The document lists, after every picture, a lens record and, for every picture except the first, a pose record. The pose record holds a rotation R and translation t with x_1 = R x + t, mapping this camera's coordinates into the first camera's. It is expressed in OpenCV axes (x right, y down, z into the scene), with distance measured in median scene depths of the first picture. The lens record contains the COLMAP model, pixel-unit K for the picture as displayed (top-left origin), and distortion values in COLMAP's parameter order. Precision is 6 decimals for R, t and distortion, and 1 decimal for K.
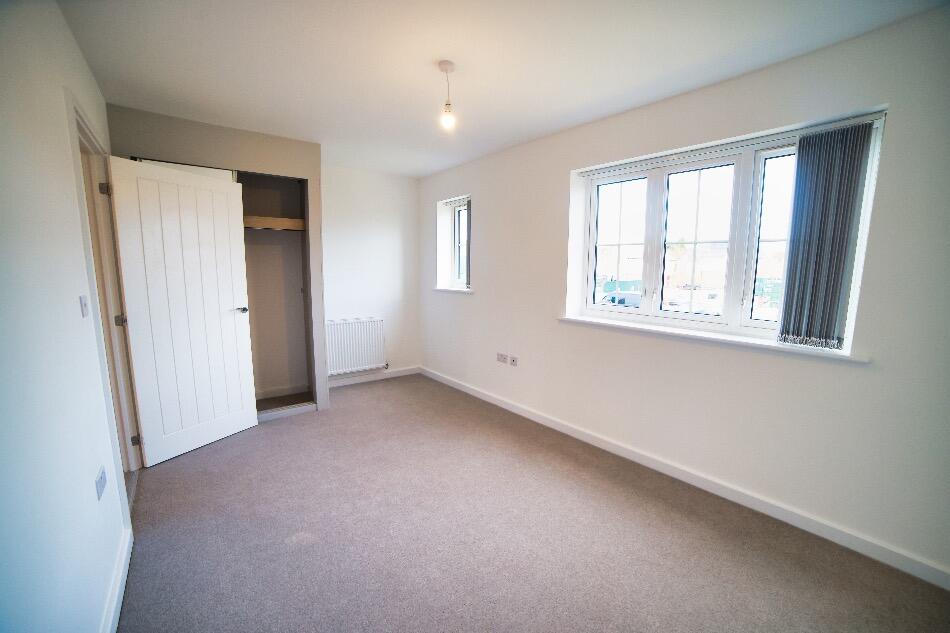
lens RADIAL K [[383.8, 0, 475.0], [0, 383.8, 316.5], [0, 0, 1]] dist [0.000582, 0.000061]
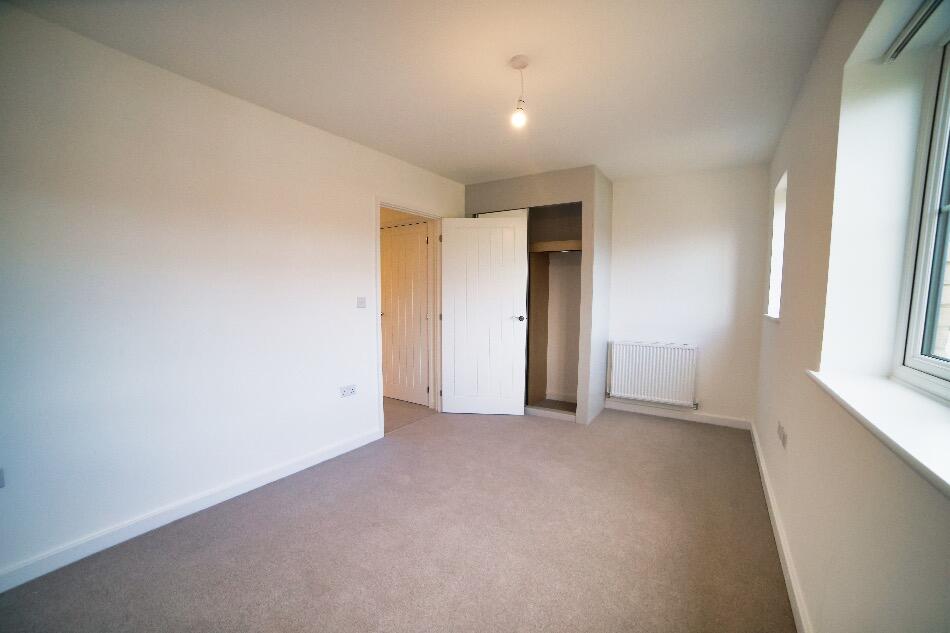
lens RADIAL K [[392.9, 0, 475.0], [0, 392.9, 316.5], [0, 0, 1]] dist [-0.000700, -0.000040]
pose [[0.382242, 0.052404, -0.922575, 0.473722], [-0.113823, 0.993458, 0.009271, -0.016782], [0.917025, 0.101466, 0.385706, 0.342809]]
